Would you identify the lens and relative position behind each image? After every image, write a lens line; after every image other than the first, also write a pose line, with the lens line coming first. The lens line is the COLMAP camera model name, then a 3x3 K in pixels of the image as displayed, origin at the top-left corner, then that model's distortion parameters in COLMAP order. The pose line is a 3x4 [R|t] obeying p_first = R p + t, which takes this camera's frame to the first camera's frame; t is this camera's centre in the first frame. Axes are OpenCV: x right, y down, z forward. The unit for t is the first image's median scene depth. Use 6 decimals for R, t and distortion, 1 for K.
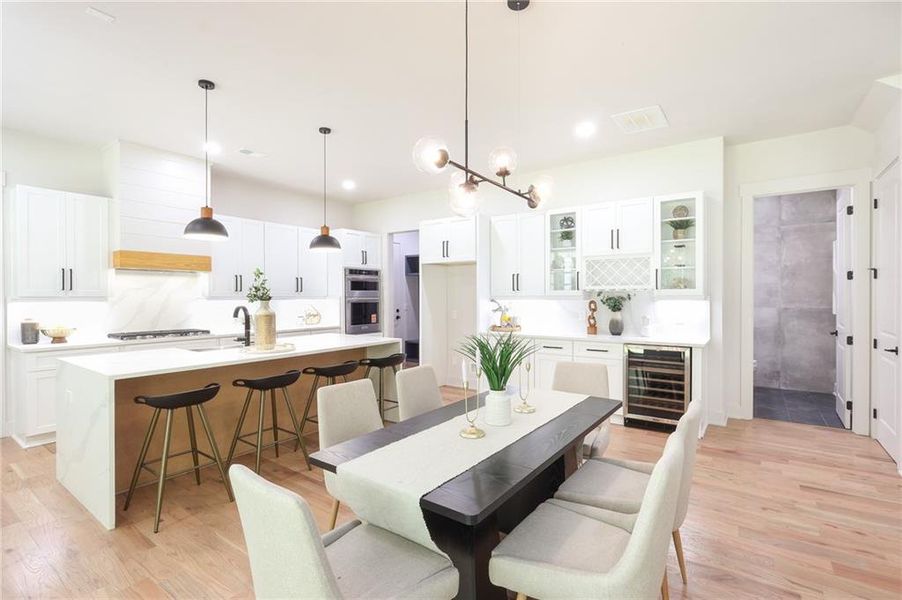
lens RADIAL K [[424.0, 0, 453.5], [0, 424.0, 297.9], [0, 0, 1]] dist [-0.012221, 0.000524]
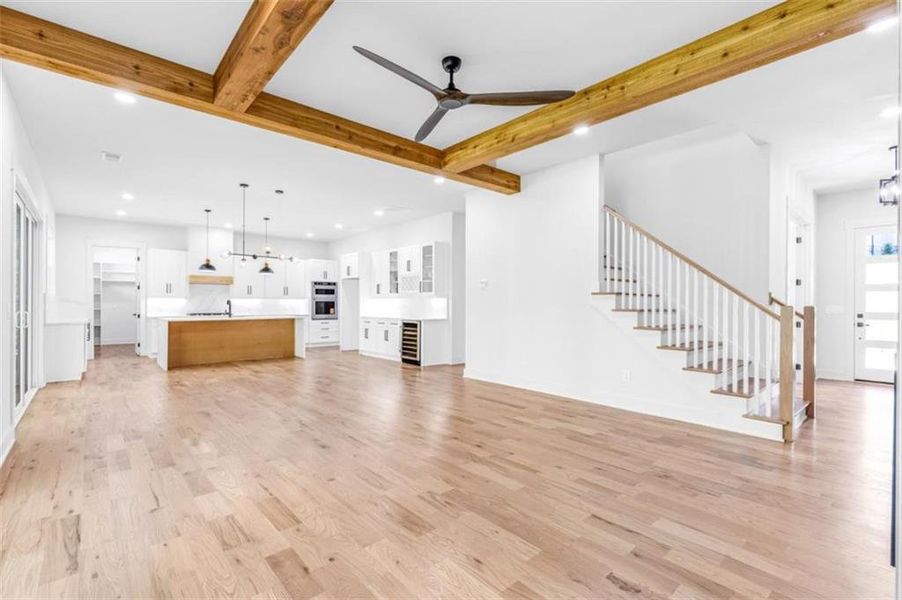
lens RADIAL K [[424.0, 0, 457.0], [0, 424.0, 304.3], [0, 0, 1]] dist [-0.012221, 0.000524]
pose [[0.971362, 0.002118, -0.237597, 0.995458], [-0.003361, 0.999983, -0.004828, 0.040599], [0.237582, 0.005488, 0.971352, -0.744161]]
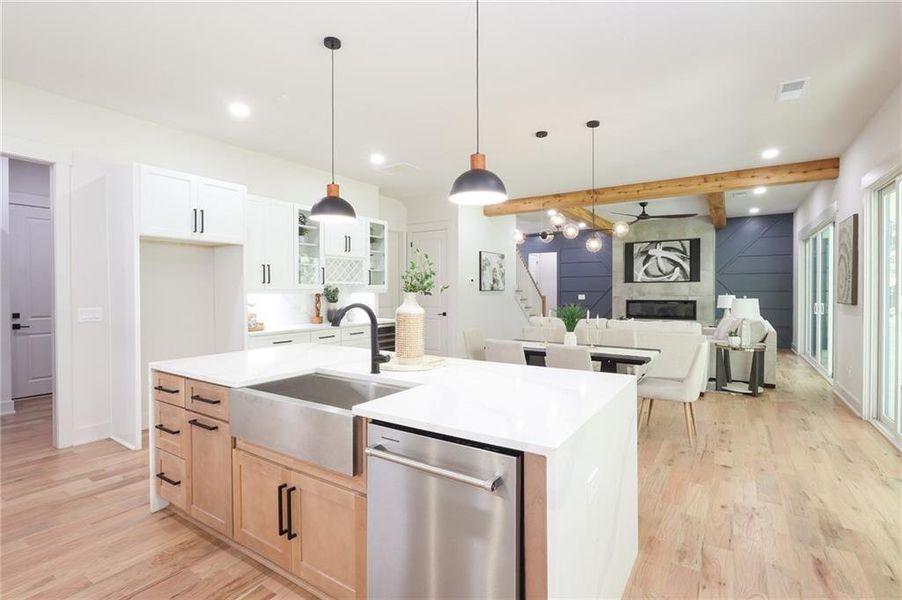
lens RADIAL K [[424.0, 0, 447.1], [0, 424.0, 297.1], [0, 0, 1]] dist [-0.012221, 0.000524]
pose [[-0.013599, -0.010944, 0.999848, -0.837603], [-0.001177, 0.999940, 0.010929, 0.003878], [-0.999907, -0.001029, -0.013611, 0.693855]]
